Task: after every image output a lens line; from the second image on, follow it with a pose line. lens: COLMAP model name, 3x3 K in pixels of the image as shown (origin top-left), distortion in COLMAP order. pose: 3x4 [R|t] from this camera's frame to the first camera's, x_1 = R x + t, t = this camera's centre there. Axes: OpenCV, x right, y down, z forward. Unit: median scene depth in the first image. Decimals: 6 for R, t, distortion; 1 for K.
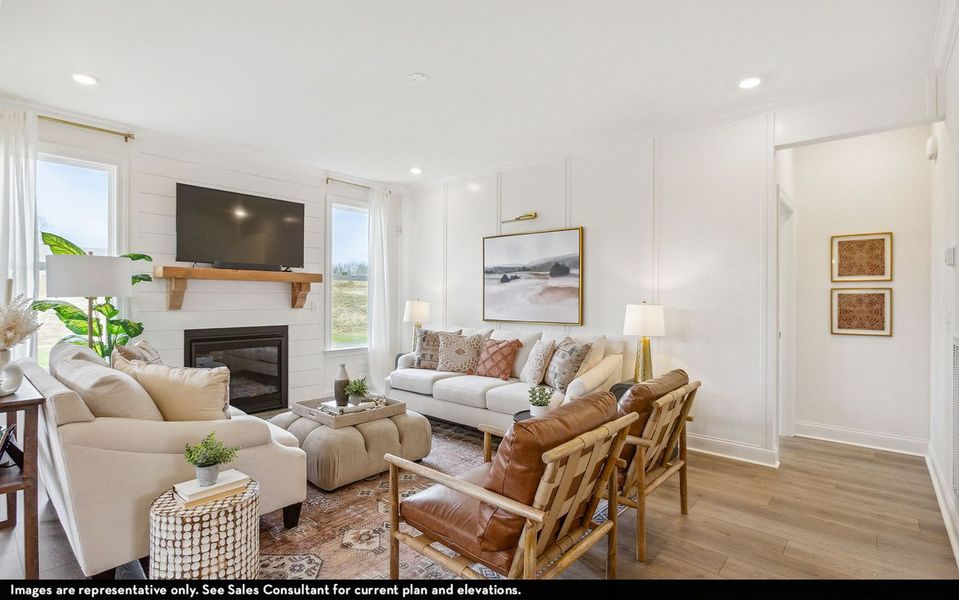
lens RADIAL K [[455.3, 0, 478.7], [0, 455.3, 297.6], [0, 0, 1]] dist [-0.004360, -0.000637]
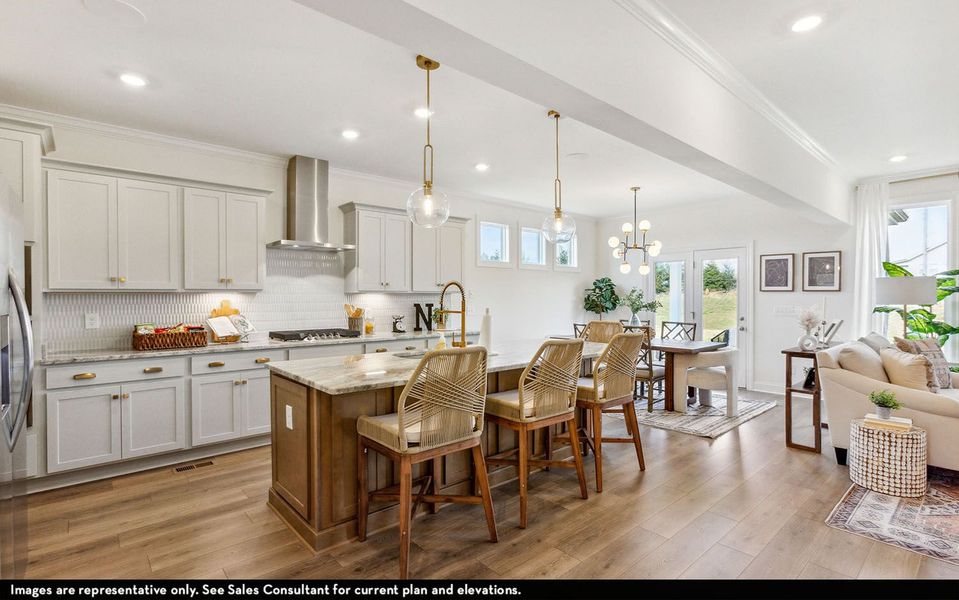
lens RADIAL K [[455.3, 0, 481.4], [0, 455.3, 296.9], [0, 0, 1]] dist [-0.004360, -0.000637]
pose [[-0.121276, -0.001464, -0.992618, 0.669914], [-0.003684, 0.999993, -0.001025, -0.018419], [0.992612, 0.003533, -0.121280, -0.151412]]
